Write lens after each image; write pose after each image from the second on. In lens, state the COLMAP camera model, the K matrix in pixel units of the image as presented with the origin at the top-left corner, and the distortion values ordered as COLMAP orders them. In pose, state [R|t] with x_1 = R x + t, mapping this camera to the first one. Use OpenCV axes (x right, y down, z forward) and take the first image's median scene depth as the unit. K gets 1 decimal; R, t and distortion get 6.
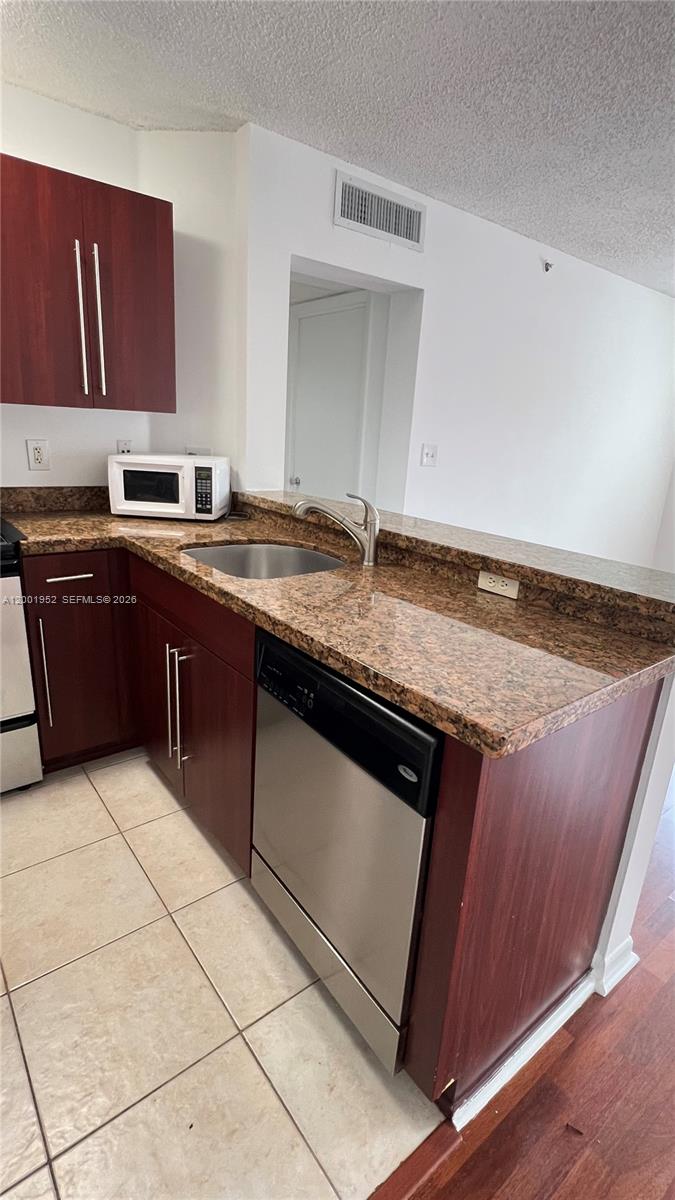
lens RADIAL K [[569.8, 0, 333.5], [0, 569.8, 595.1], [0, 0, 1]] dist [-0.002154, -0.000654]
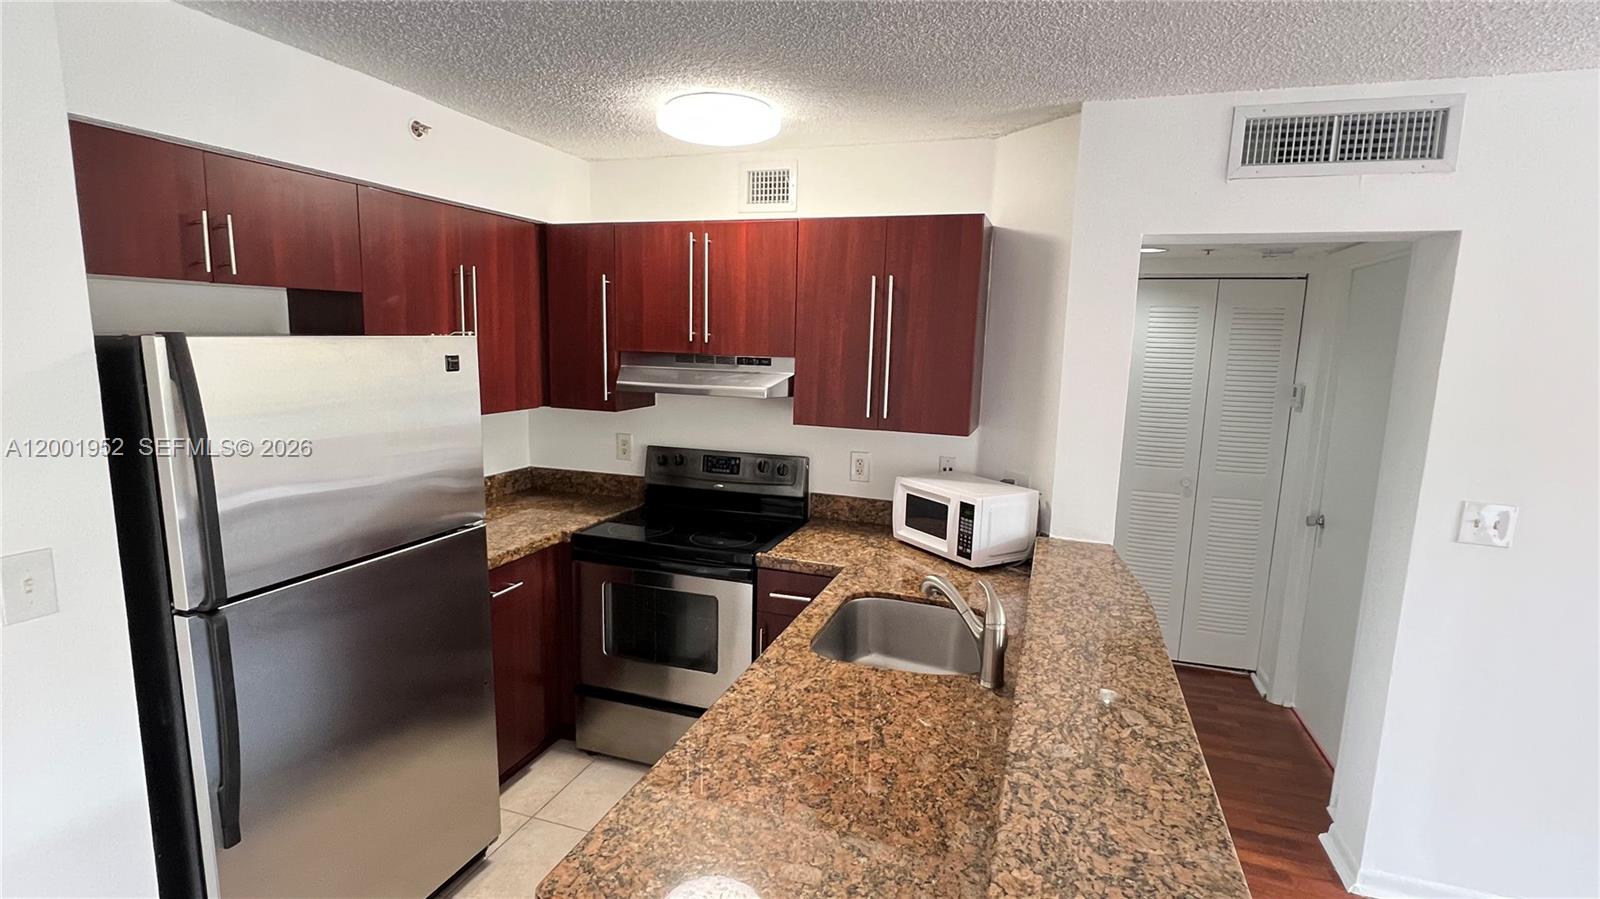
lens RADIAL K [[759.7, 0, 793.9], [0, 759.7, 452.7], [0, 0, 1]] dist [-0.002154, -0.000654]
pose [[0.547670, 0.088654, -0.831985, 0.583840], [-0.238210, 0.969740, -0.053474, -0.190281], [0.802069, 0.227473, 0.552216, 0.186043]]
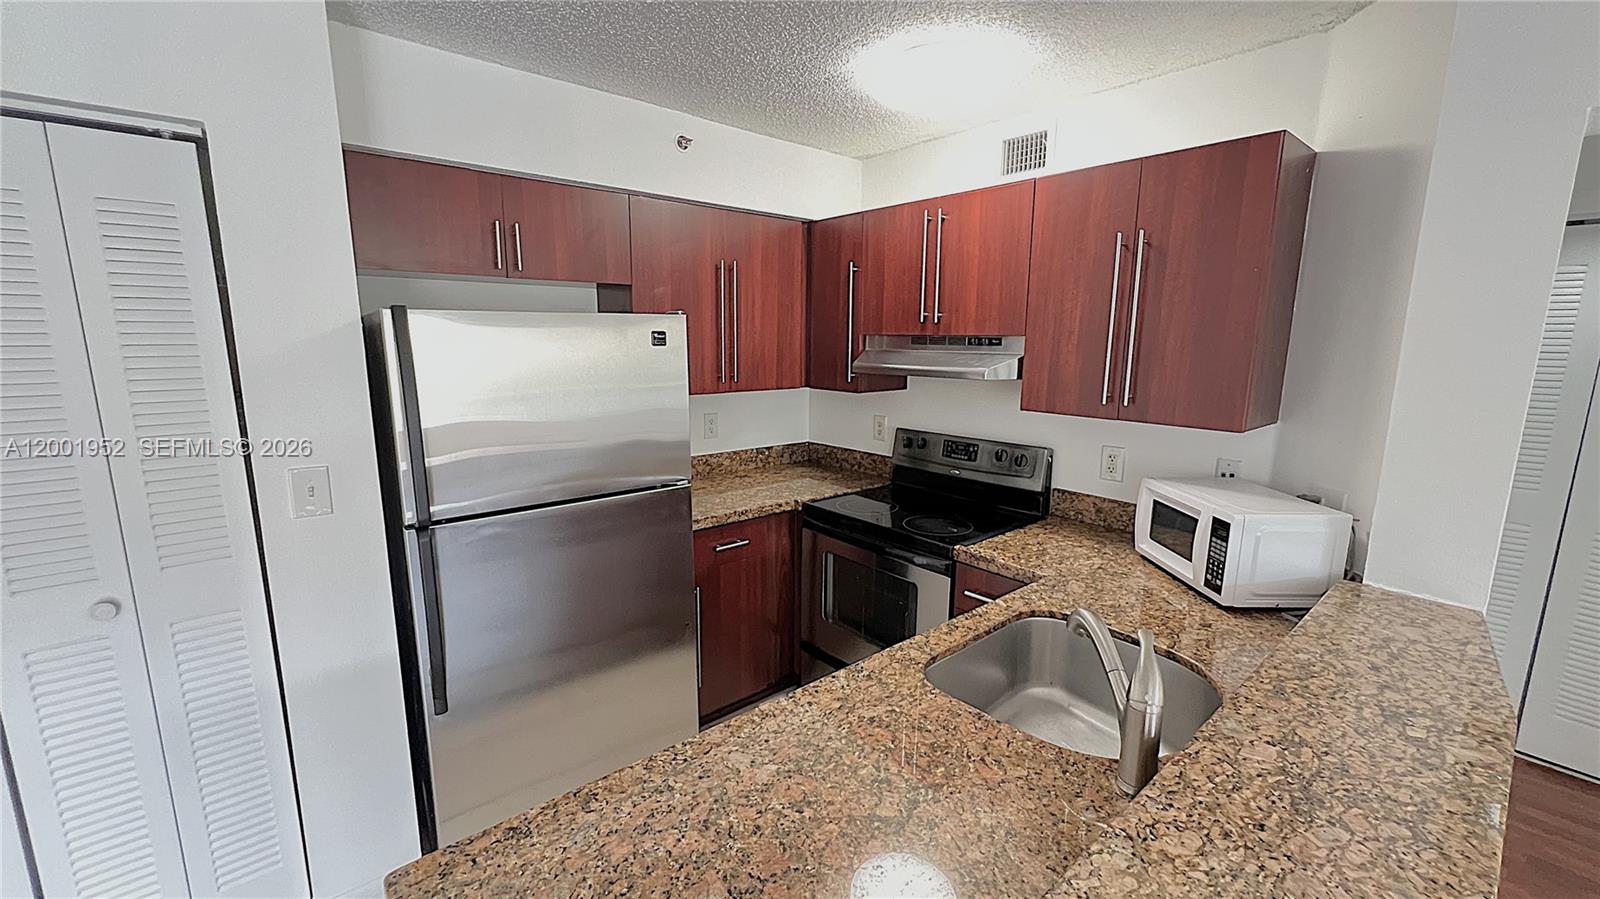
lens RADIAL K [[636.8, 0, 800.0], [0, 636.8, 449.5], [0, 0, 1]] dist [-0.001714, 0.000104]
pose [[0.048755, 0.120808, -0.991478, 0.462966], [-0.293440, 0.950585, 0.101395, -0.250668], [0.954734, 0.285995, 0.081796, 0.515226]]
